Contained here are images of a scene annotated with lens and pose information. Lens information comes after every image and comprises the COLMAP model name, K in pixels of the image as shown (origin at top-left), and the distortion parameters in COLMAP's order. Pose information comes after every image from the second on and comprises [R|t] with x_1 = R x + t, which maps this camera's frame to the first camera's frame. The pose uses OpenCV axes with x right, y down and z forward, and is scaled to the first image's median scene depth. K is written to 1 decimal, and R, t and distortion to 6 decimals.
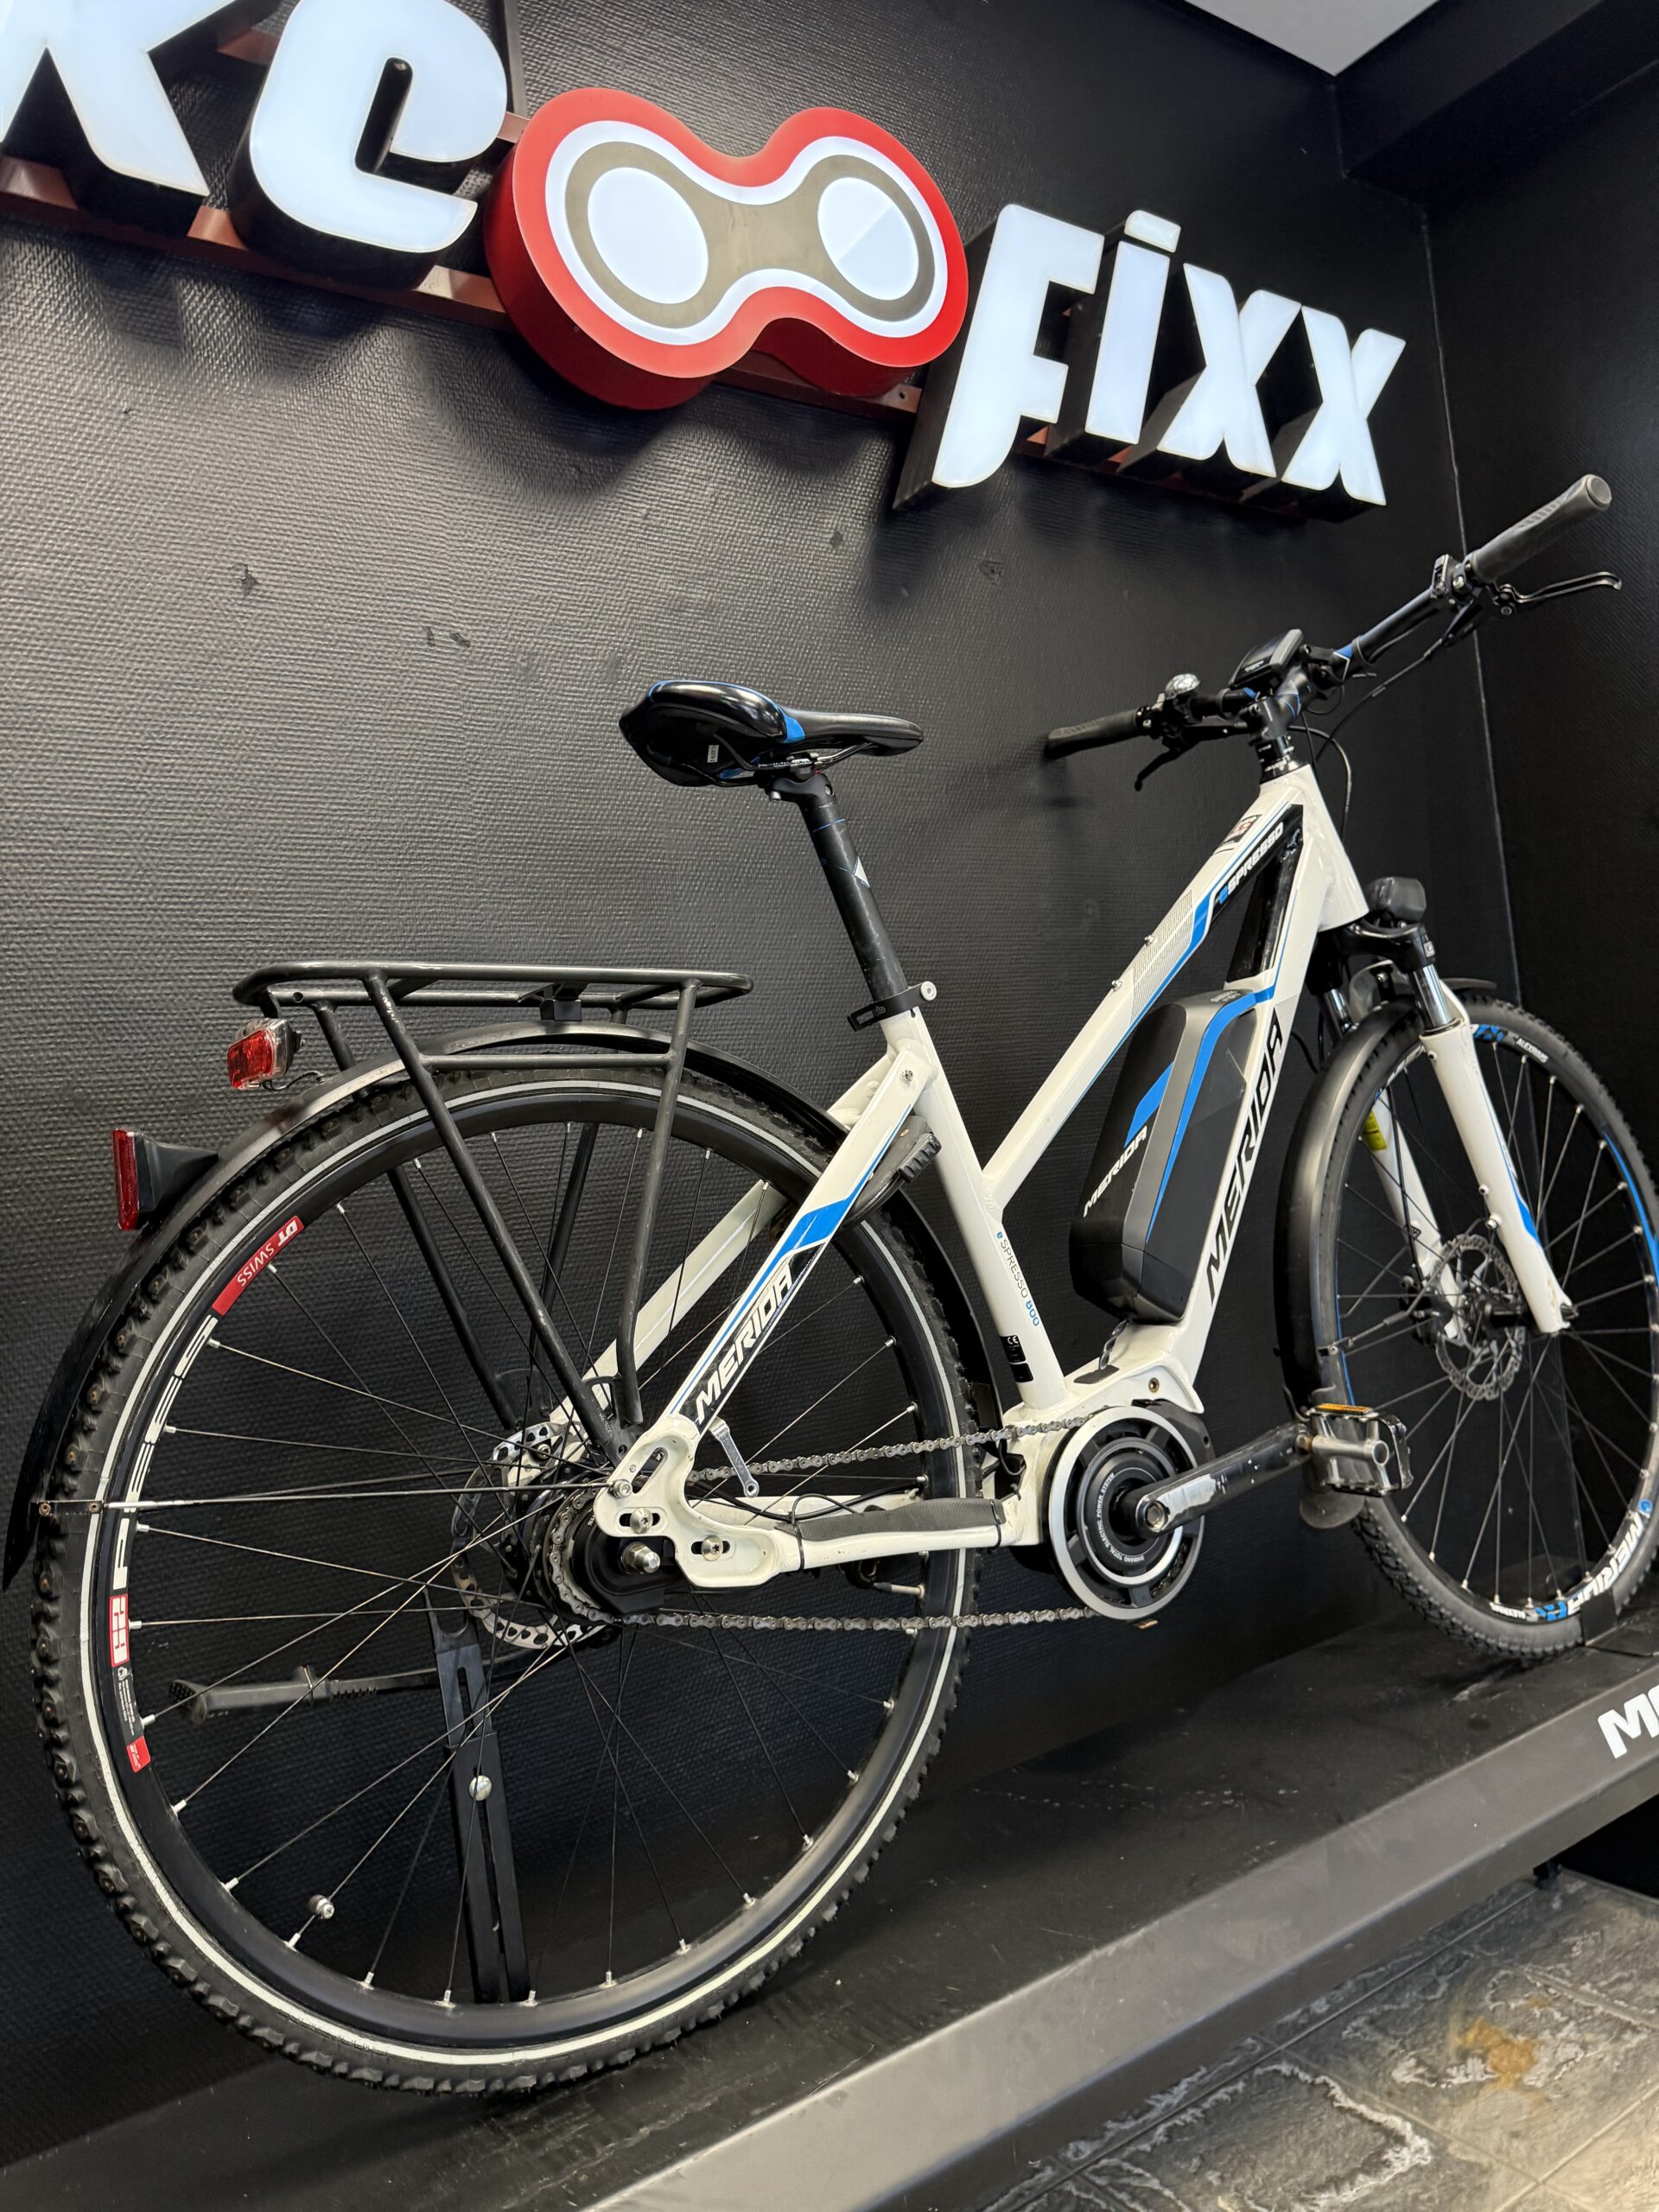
lens RADIAL K [[1568.2, 0, 843.7], [0, 1568.2, 1097.1], [0, 0, 1]] dist [0.004645, -0.014759]
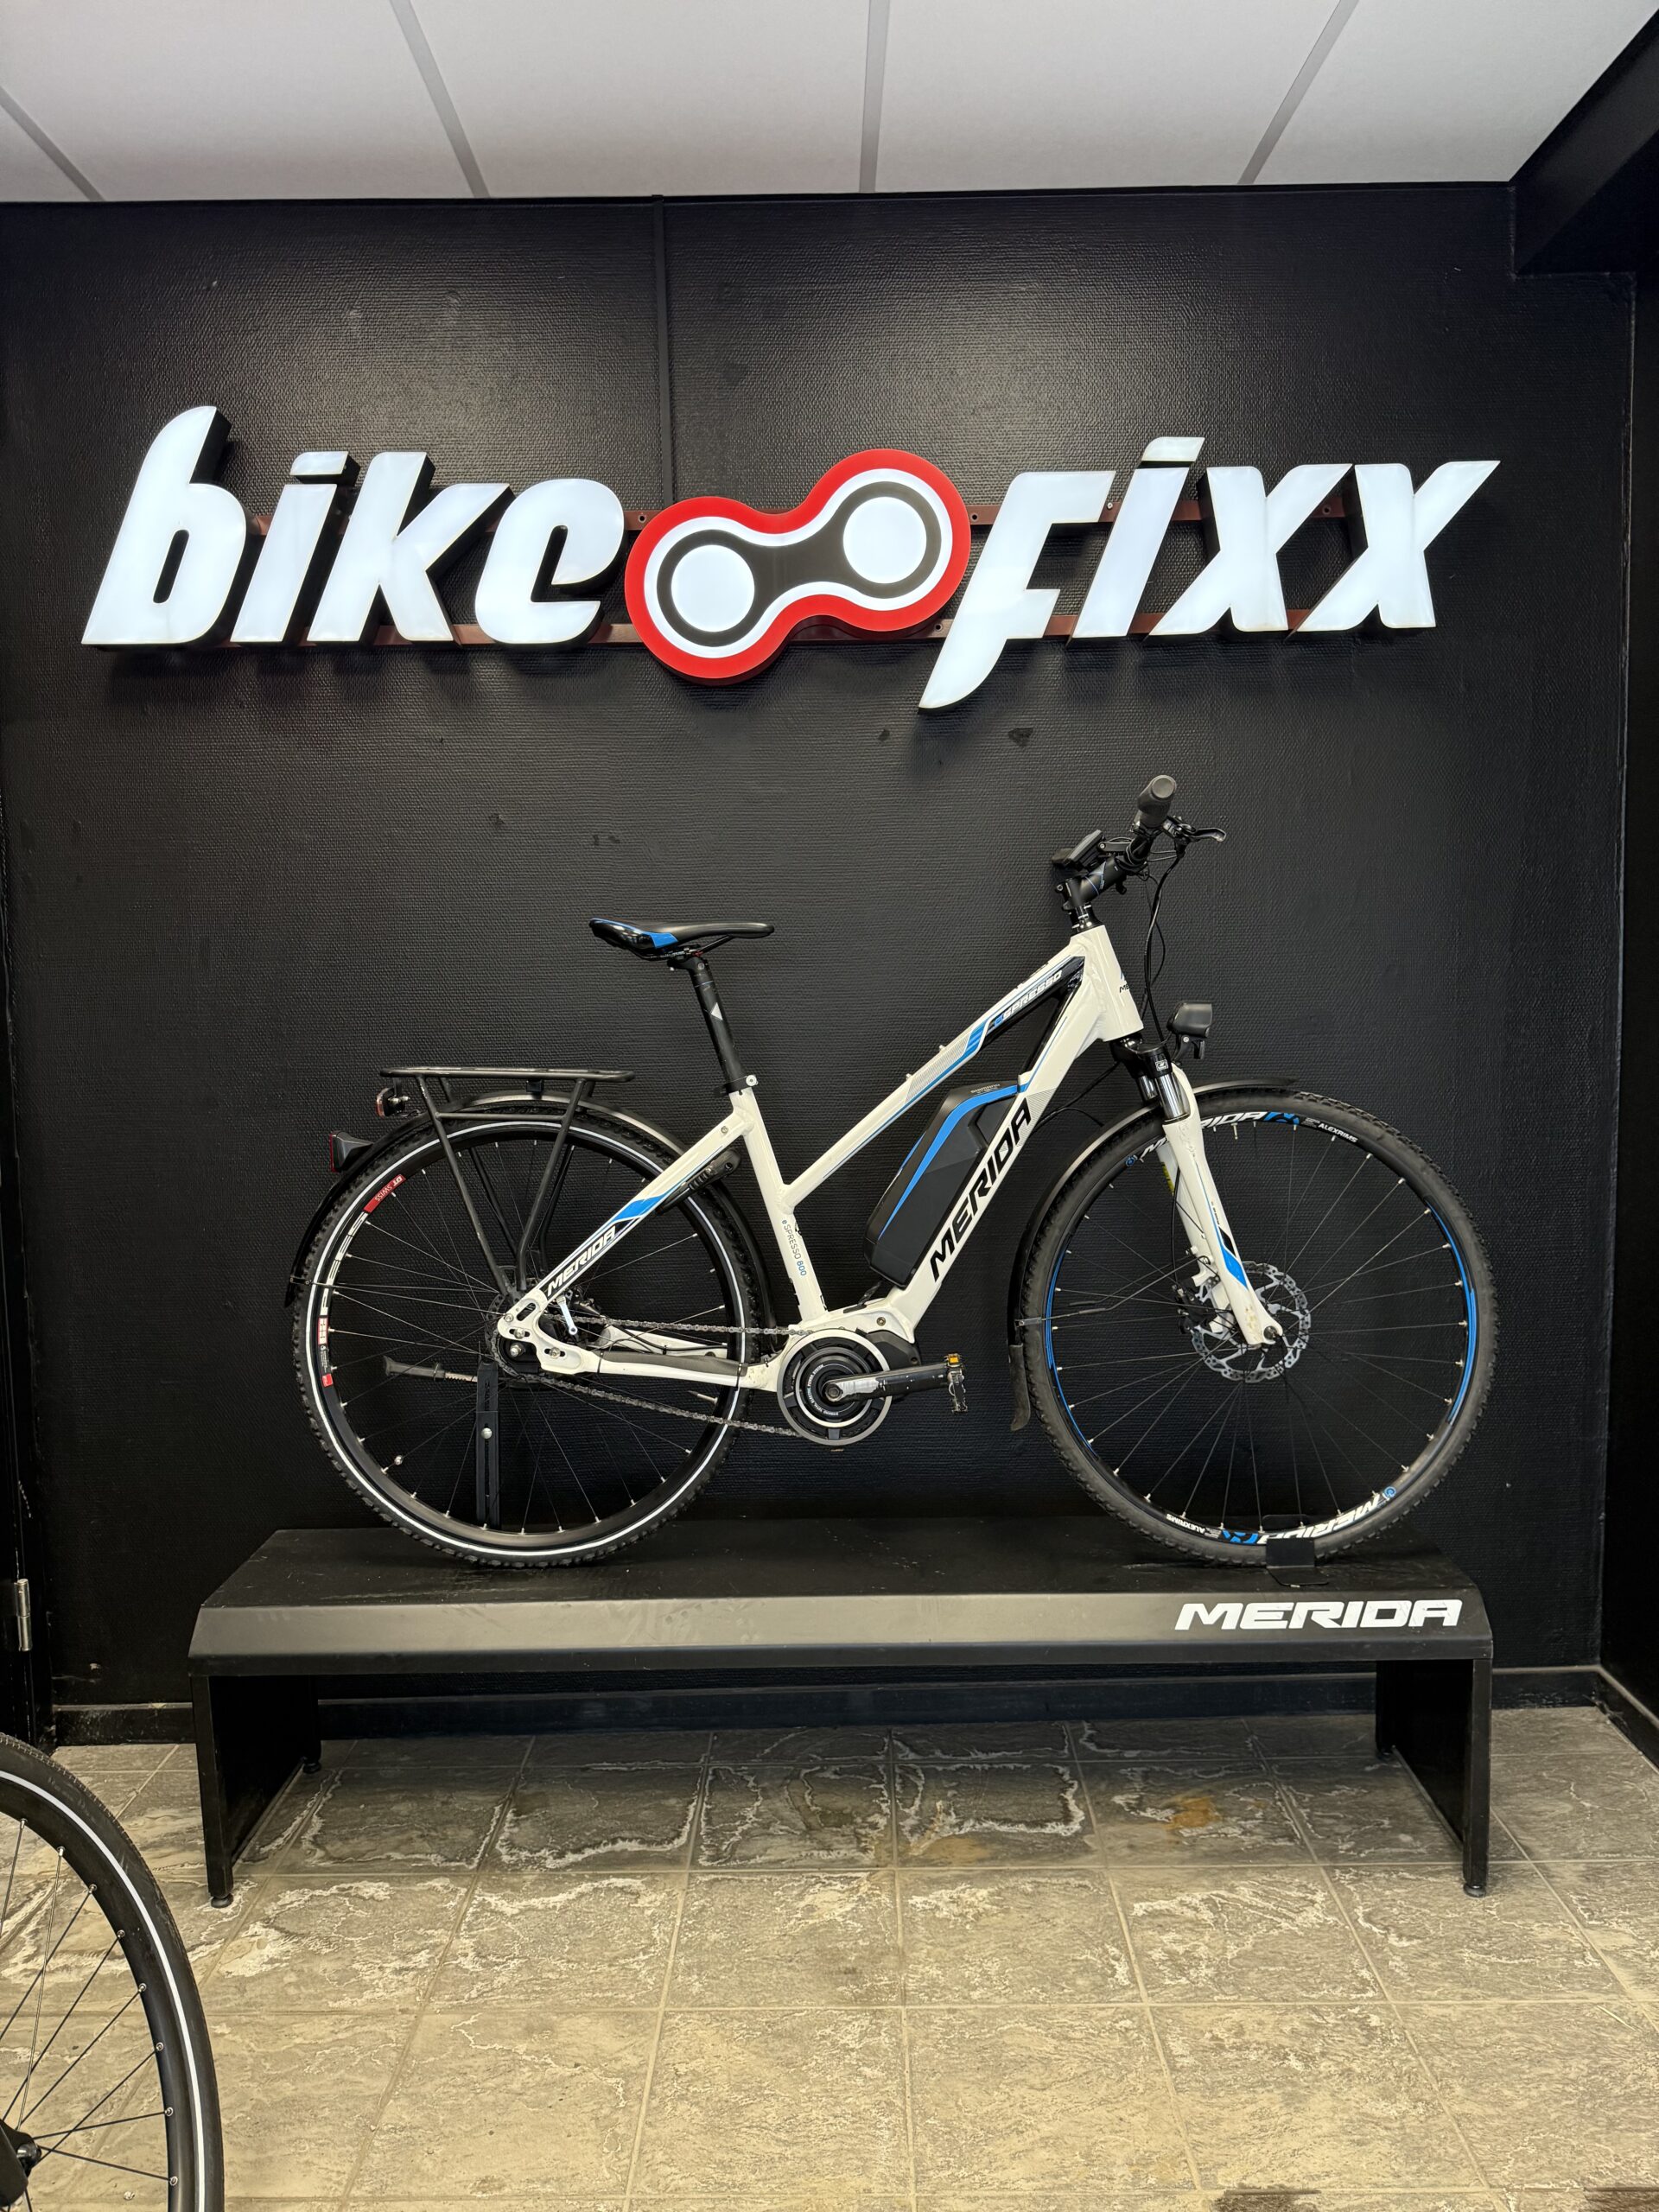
lens RADIAL K [[1568.2, 0, 829.4], [0, 1568.2, 1112.8], [0, 0, 1]] dist [0.004645, -0.014759]
pose [[0.816468, 0.138148, -0.560620, 0.880942], [-0.045550, 0.983340, 0.175978, -0.272665], [0.575591, -0.118144, 0.809158, -0.296751]]
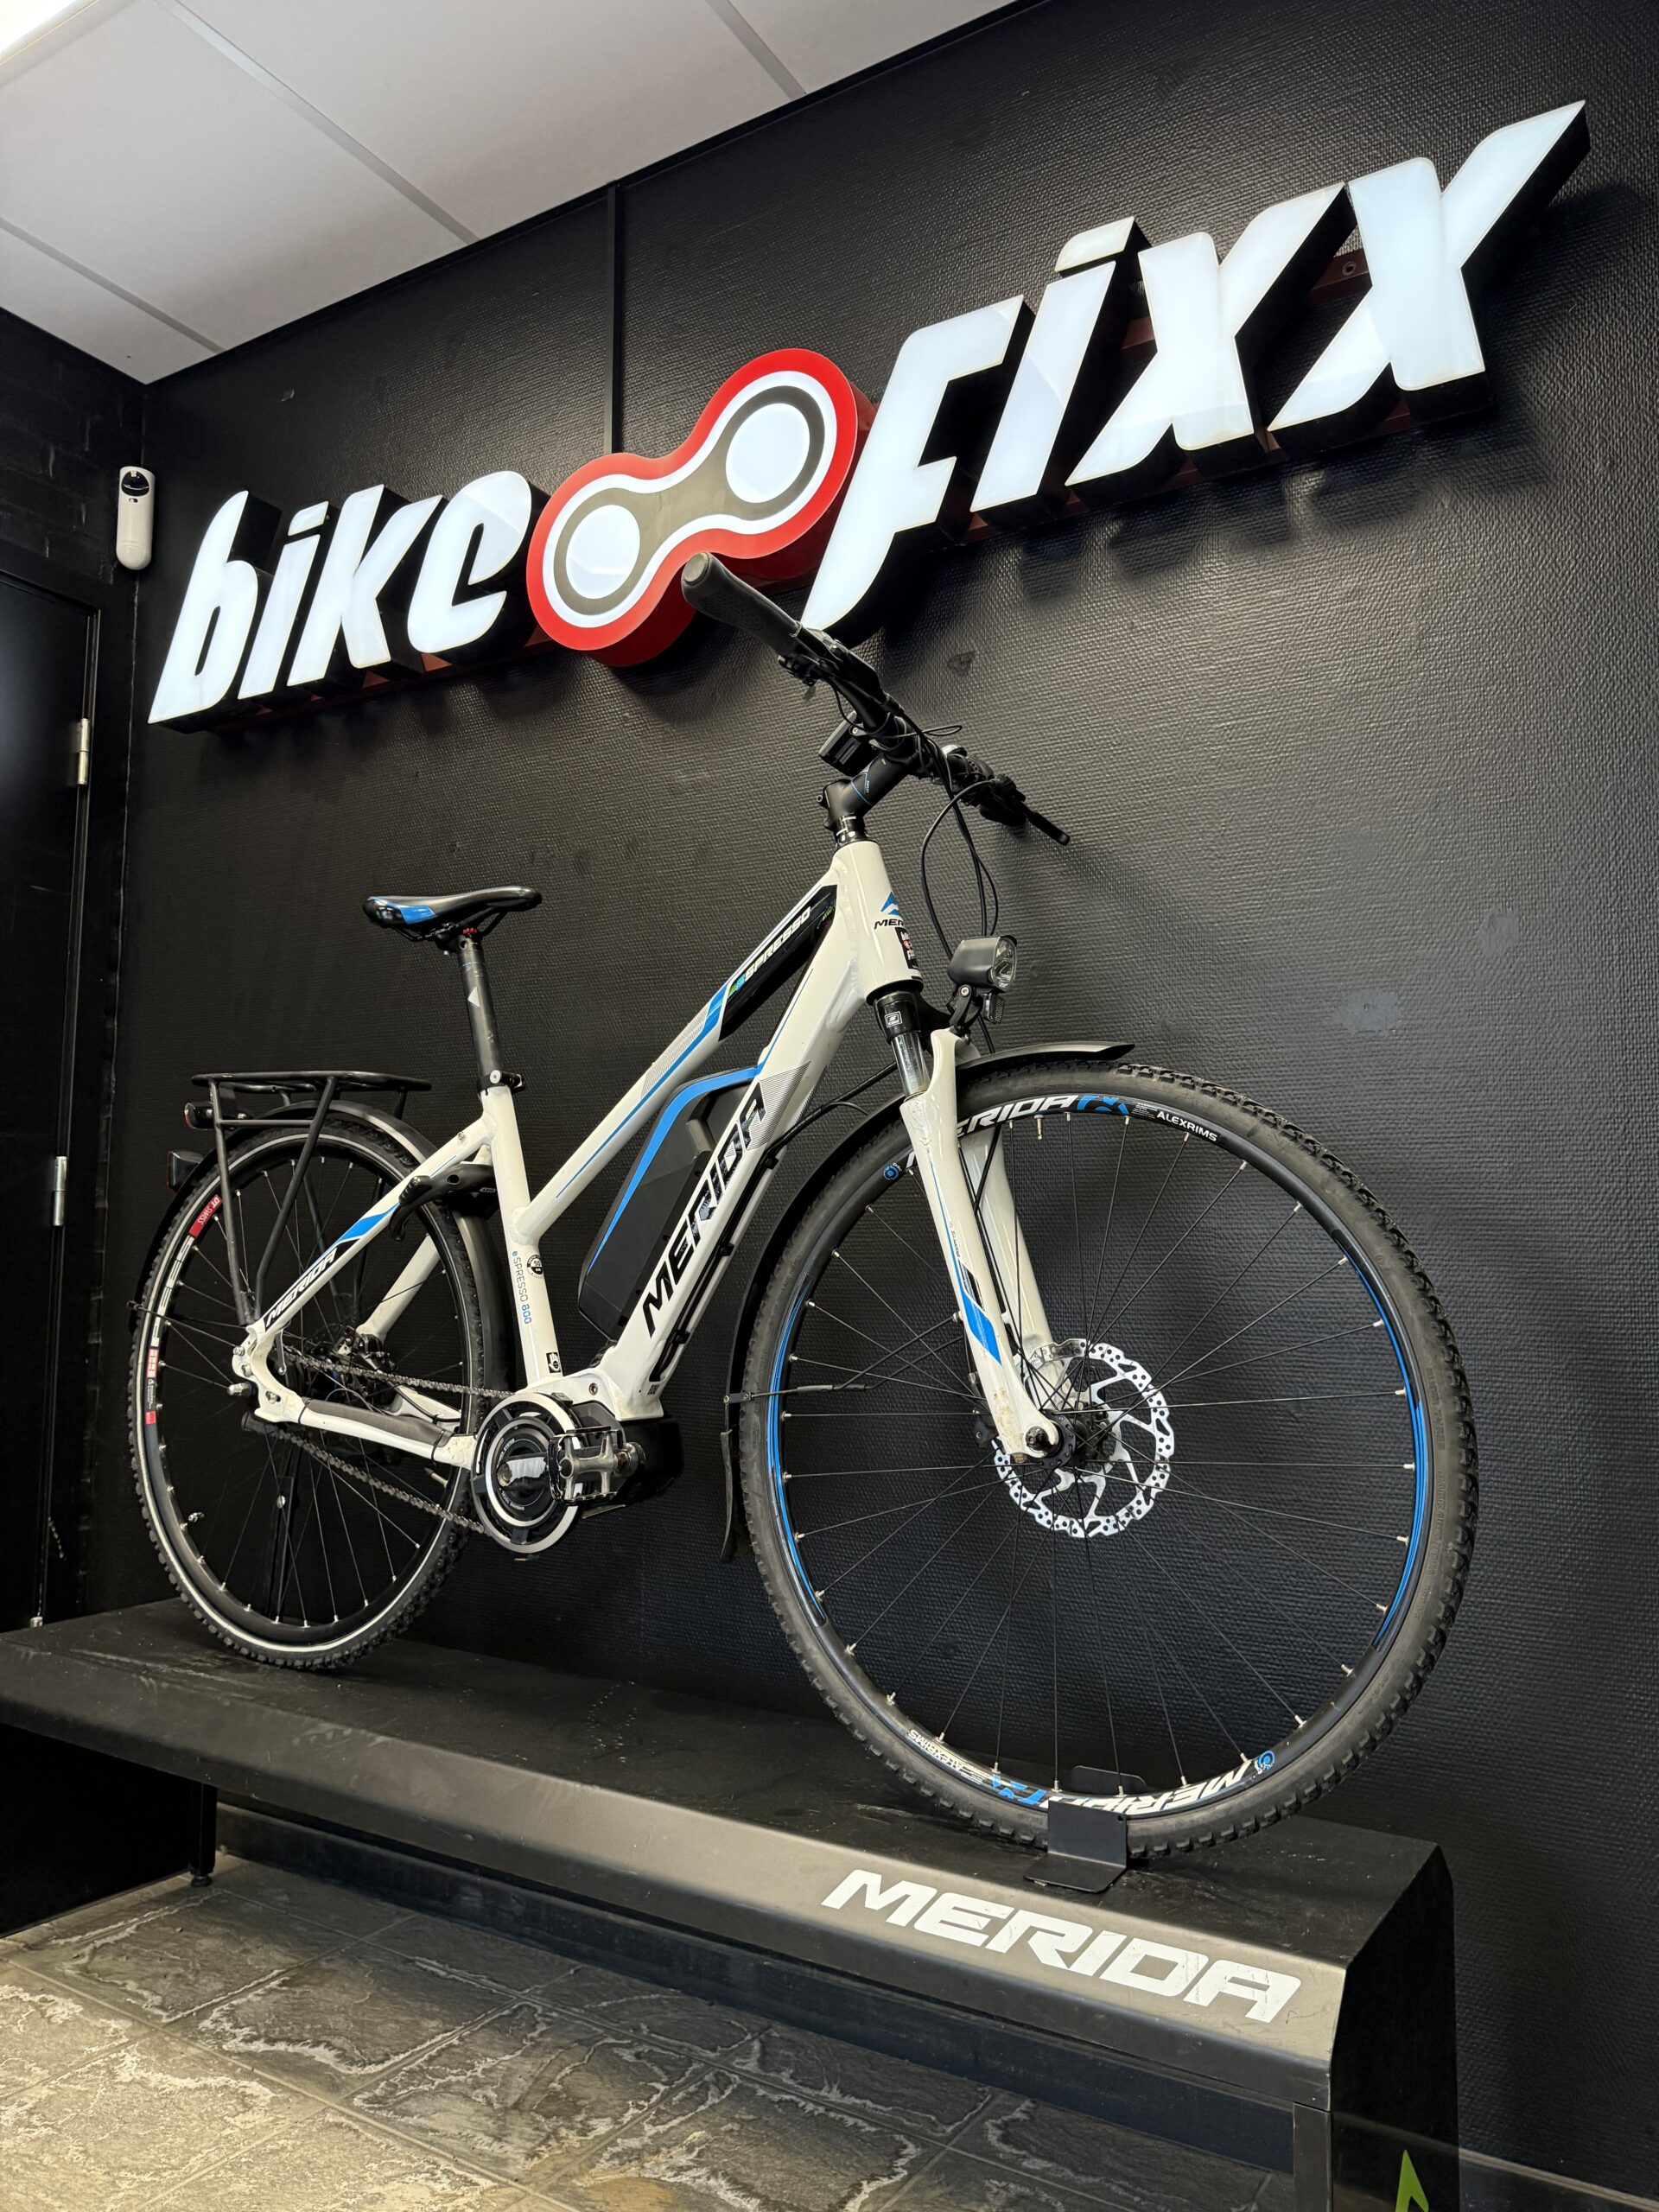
lens RADIAL K [[1568.2, 0, 830.8], [0, 1568.2, 1121.8], [0, 0, 1]] dist [0.004645, -0.014759]
pose [[0.389445, 0.021333, -0.920803, 1.179988], [-0.018596, 0.999710, 0.015296, -0.043067], [0.920862, 0.011167, 0.389728, 0.572438]]
